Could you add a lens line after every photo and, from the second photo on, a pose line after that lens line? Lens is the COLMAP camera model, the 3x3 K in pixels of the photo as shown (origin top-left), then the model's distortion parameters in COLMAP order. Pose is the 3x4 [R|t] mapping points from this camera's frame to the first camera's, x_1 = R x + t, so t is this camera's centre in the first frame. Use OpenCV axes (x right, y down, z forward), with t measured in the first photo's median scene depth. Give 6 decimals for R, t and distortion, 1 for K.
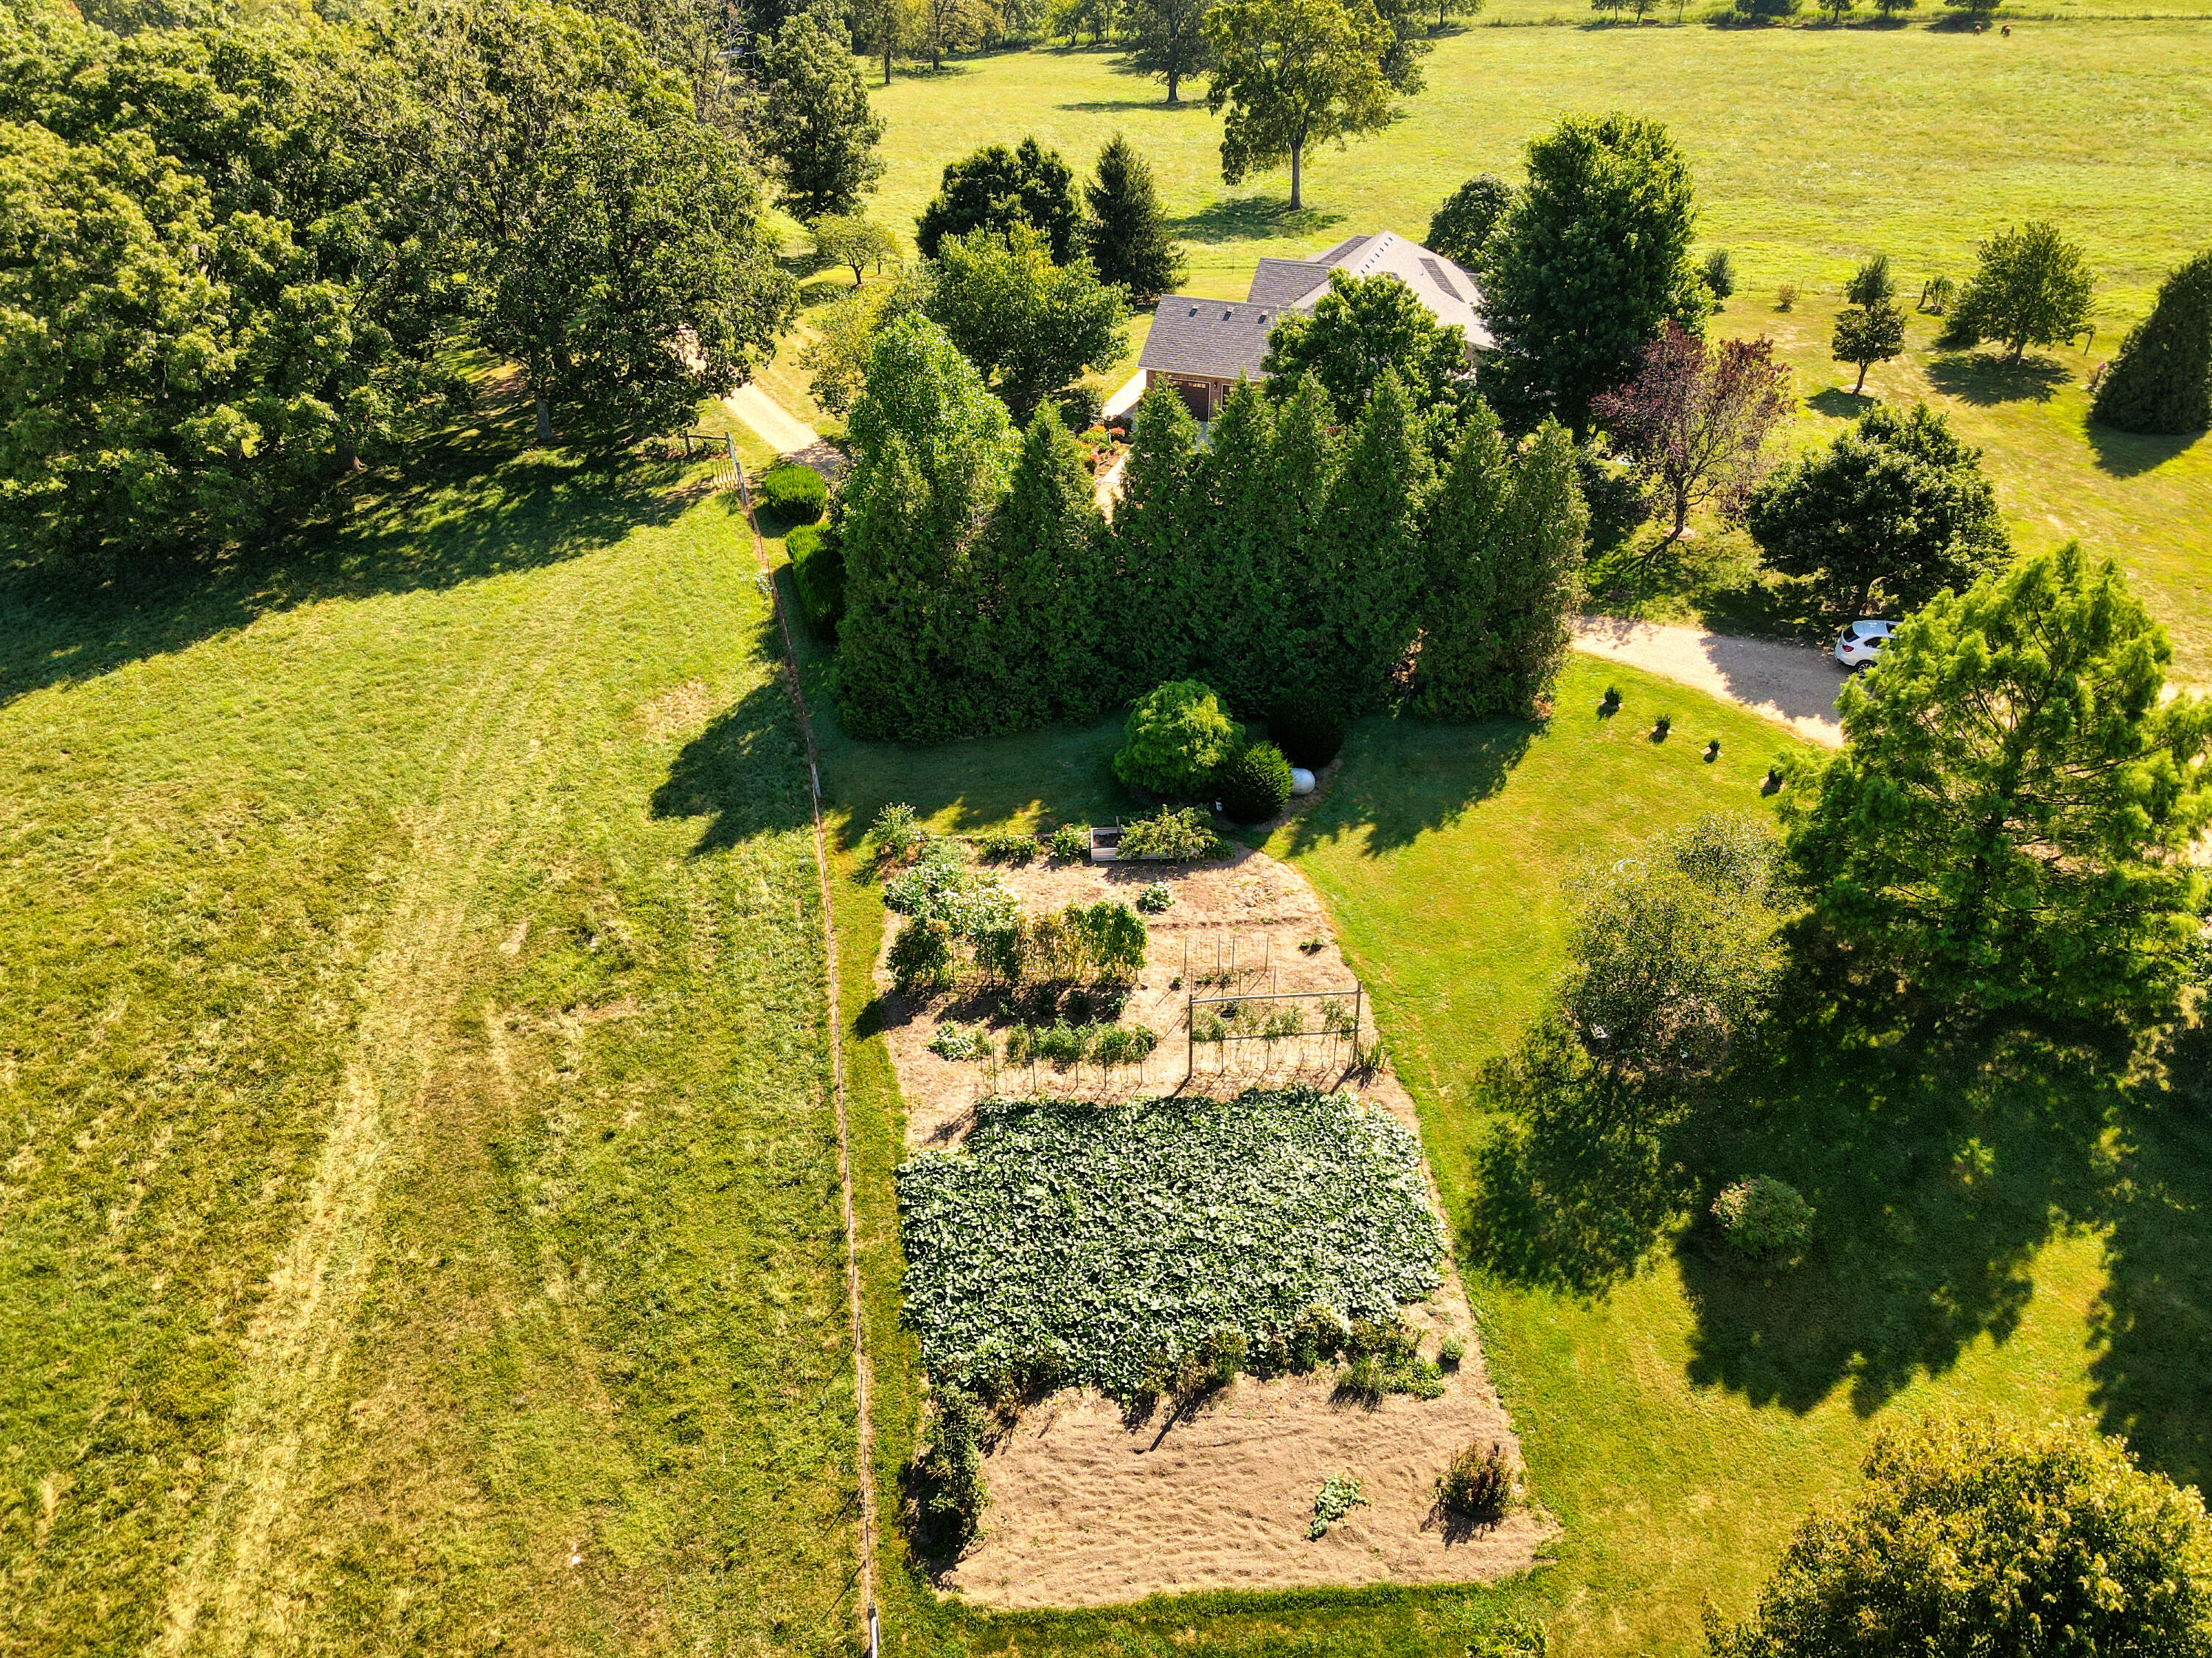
lens RADIAL K [[1605.3, 0, 1090.4], [0, 1605.3, 838.3], [0, 0, 1]] dist [0.017649, -0.008537]
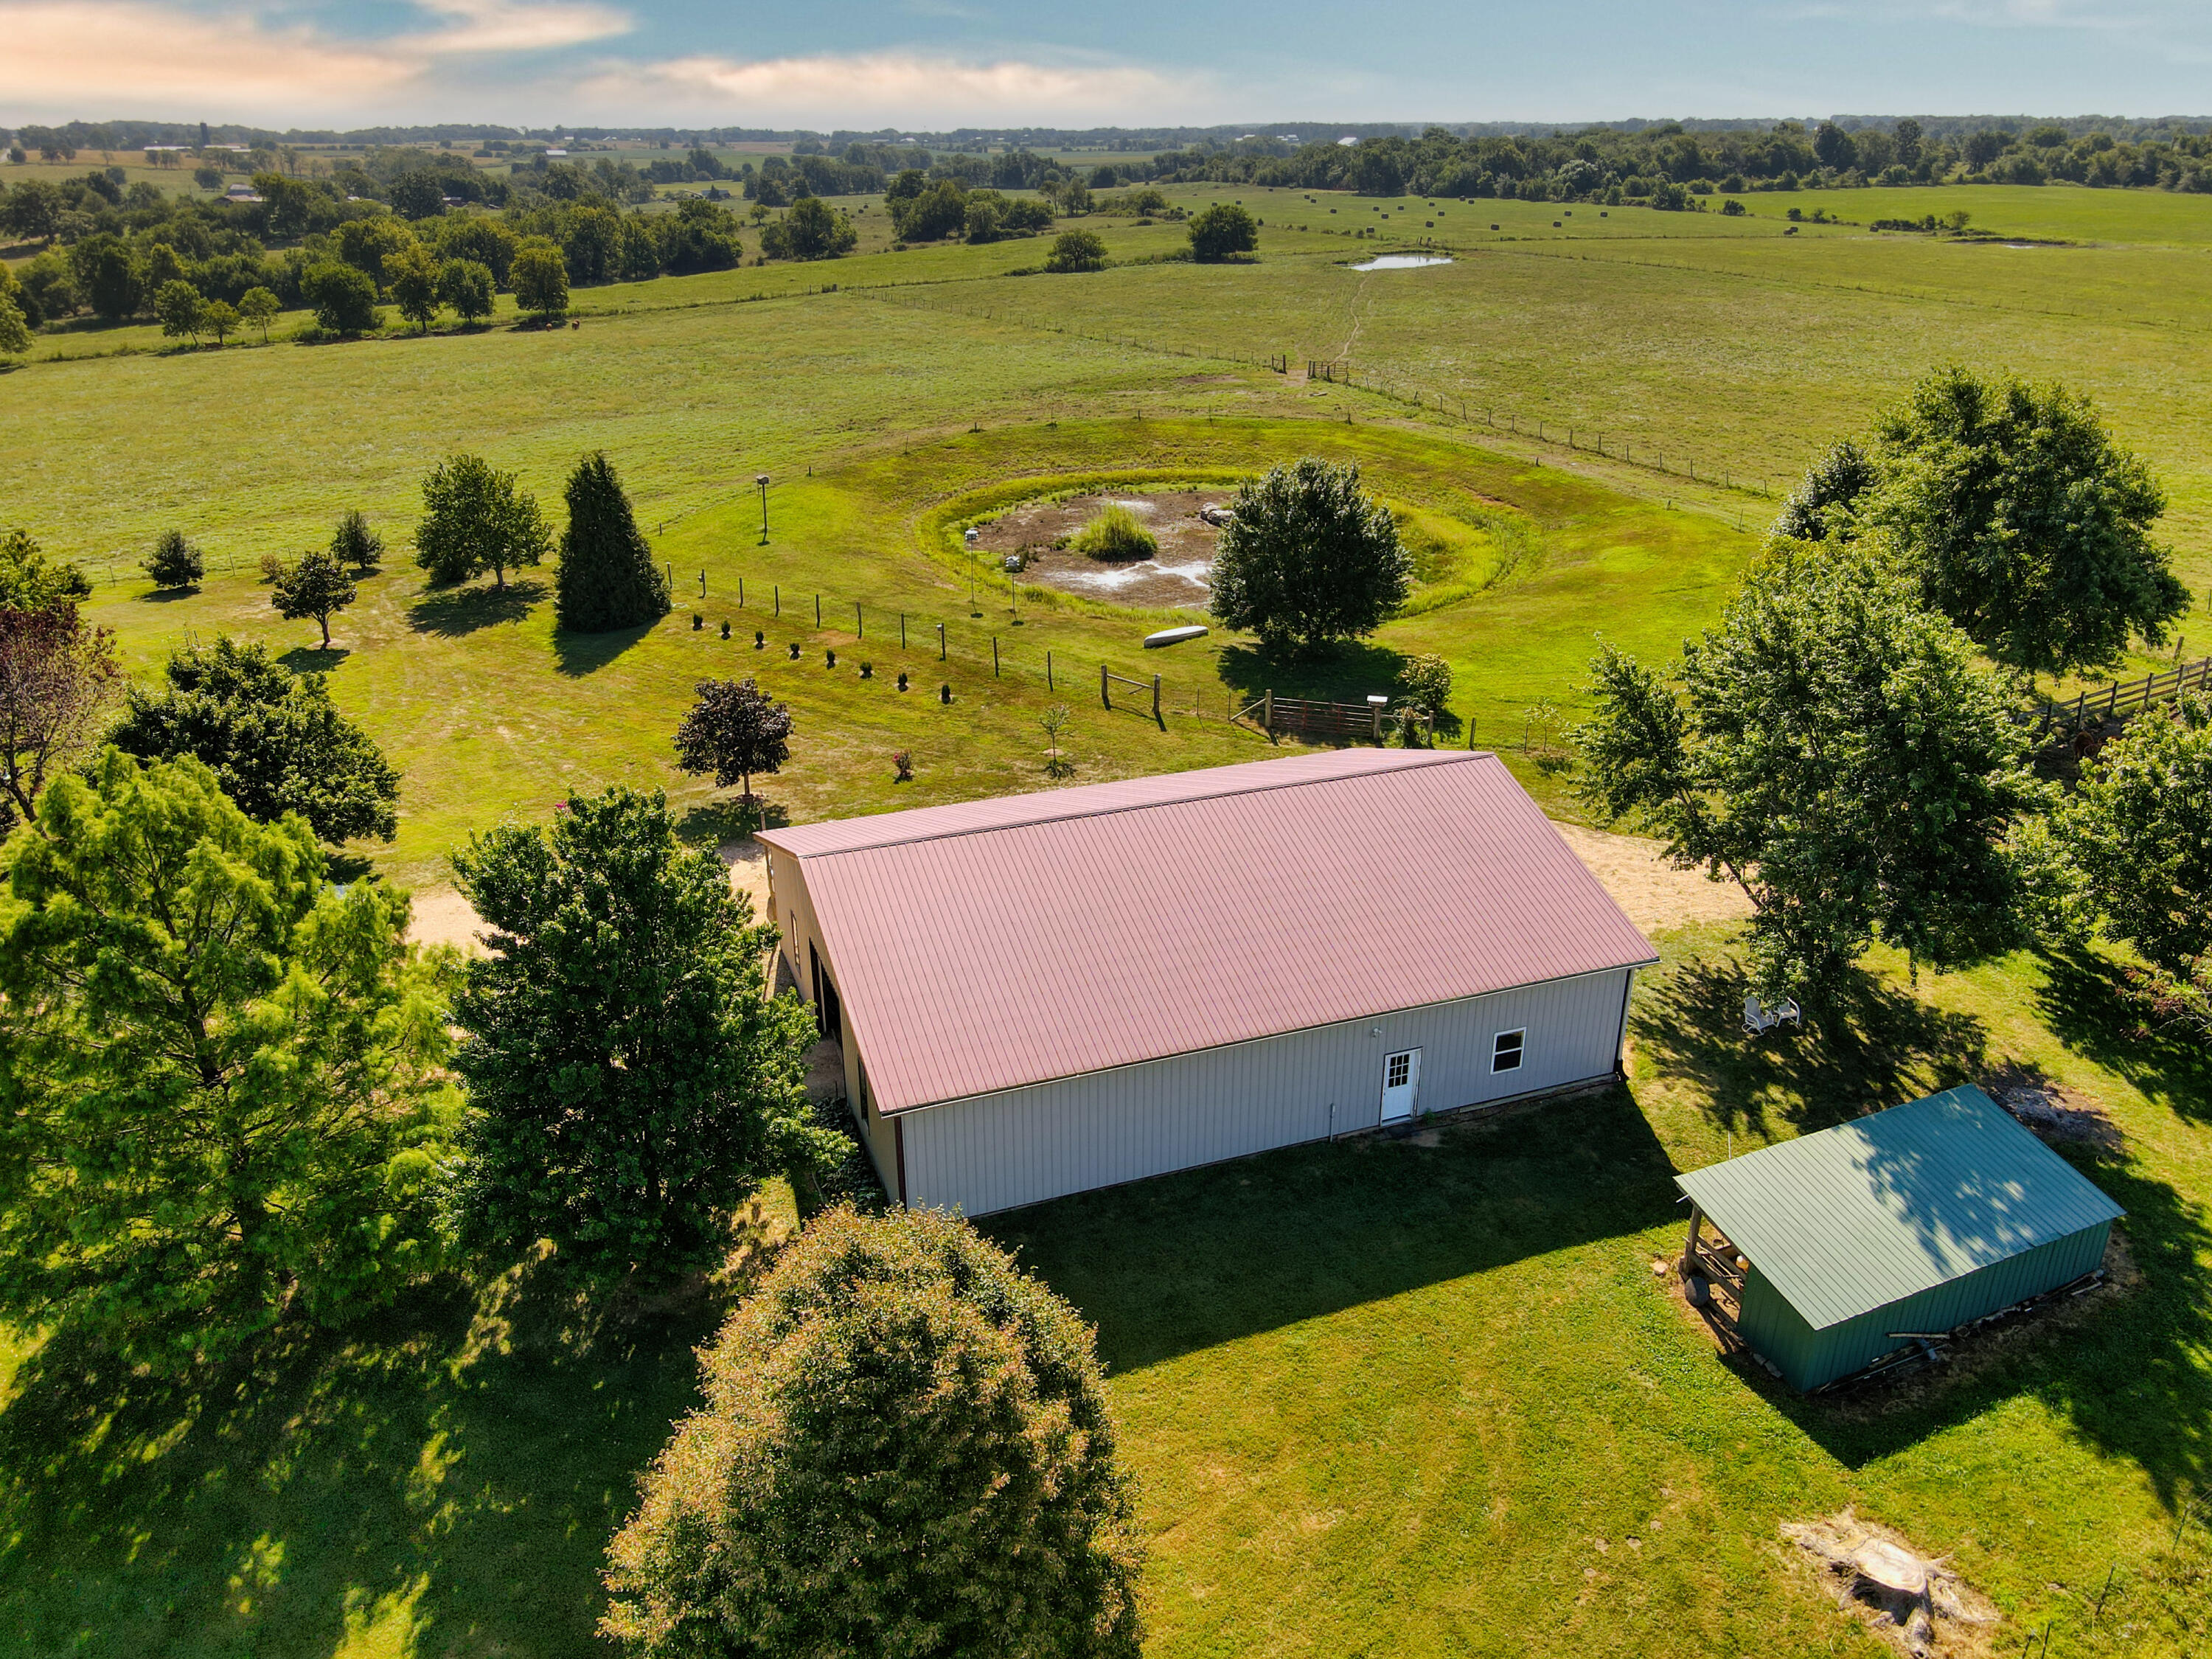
lens RADIAL K [[1605.1, 0, 1090.4], [0, 1605.1, 838.8], [0, 0, 1]] dist [0.017649, -0.008537]
pose [[0.763248, -0.258084, 0.592322, 0.203045], [0.360528, 0.930883, -0.058965, 0.029271], [-0.536165, 0.258554, 0.803541, 0.053765]]
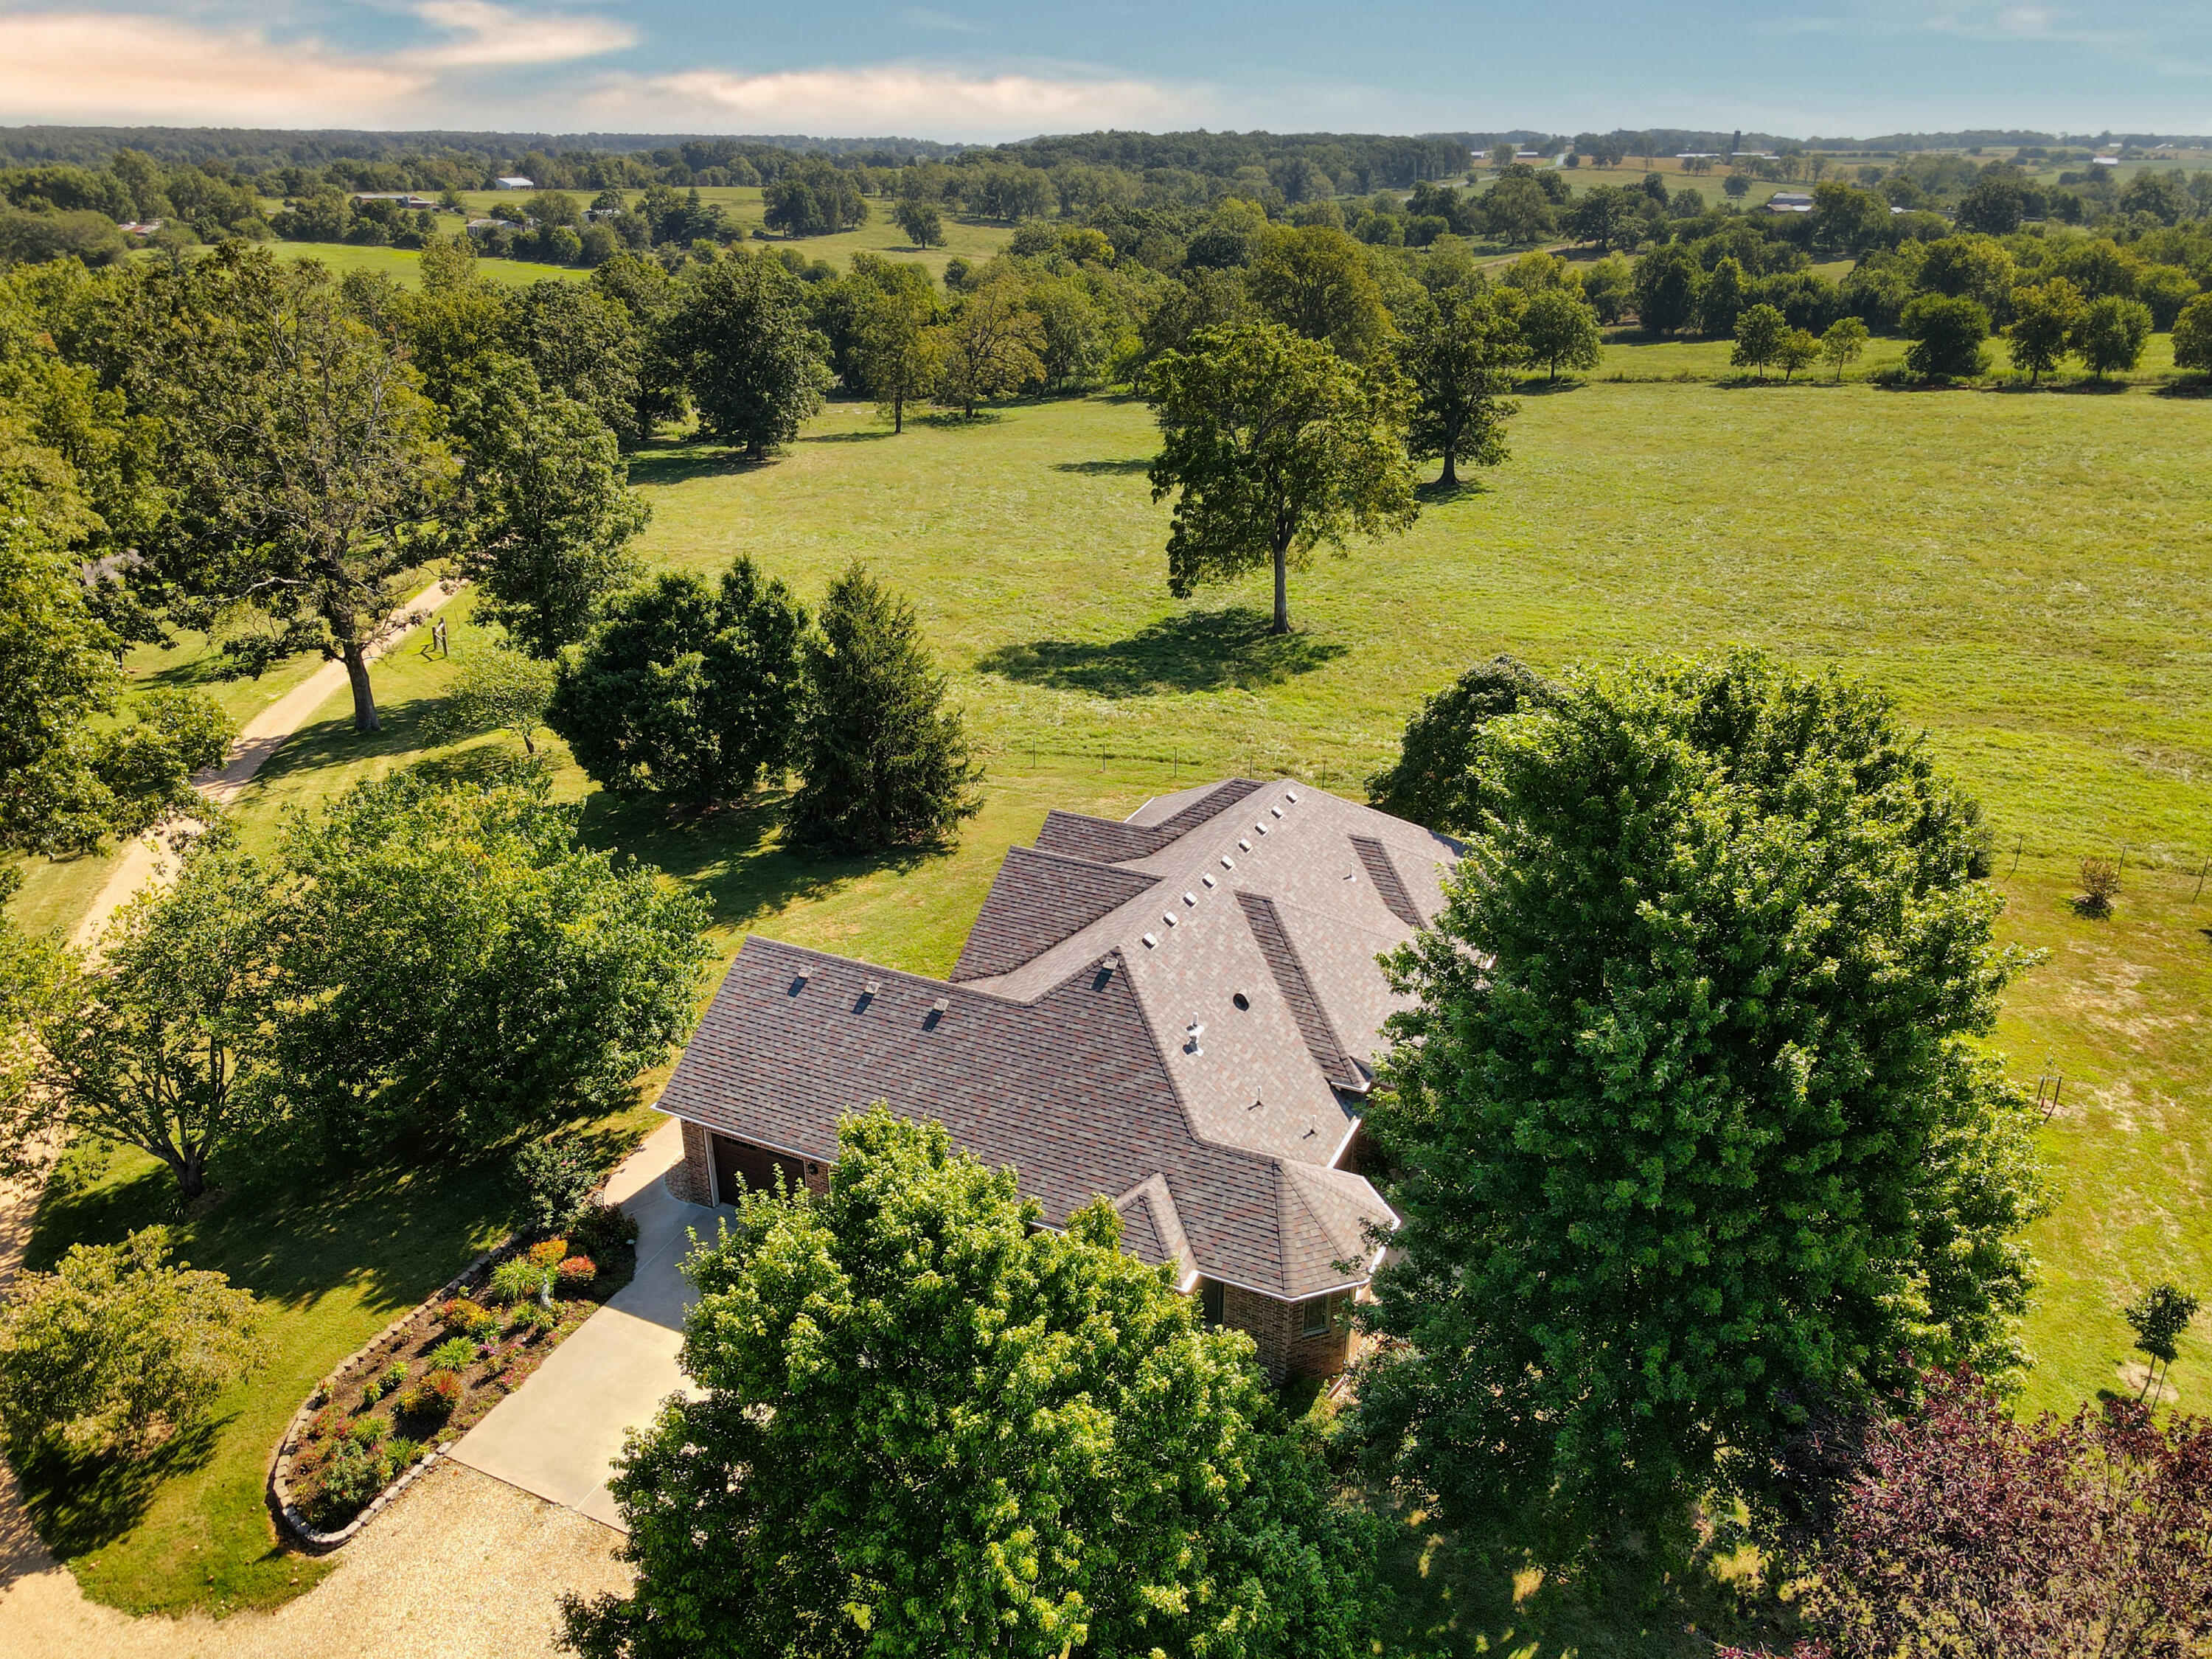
lens RADIAL K [[1583.8, 0, 1106.0], [0, 1583.8, 829.5], [0, 0, 1]] dist [0.000913, 0.012572]
pose [[0.995235, 0.040003, -0.088925, 0.154138], [-0.055532, 0.982156, -0.179681, -0.241561], [0.080150, 0.183763, 0.979698, 0.460626]]
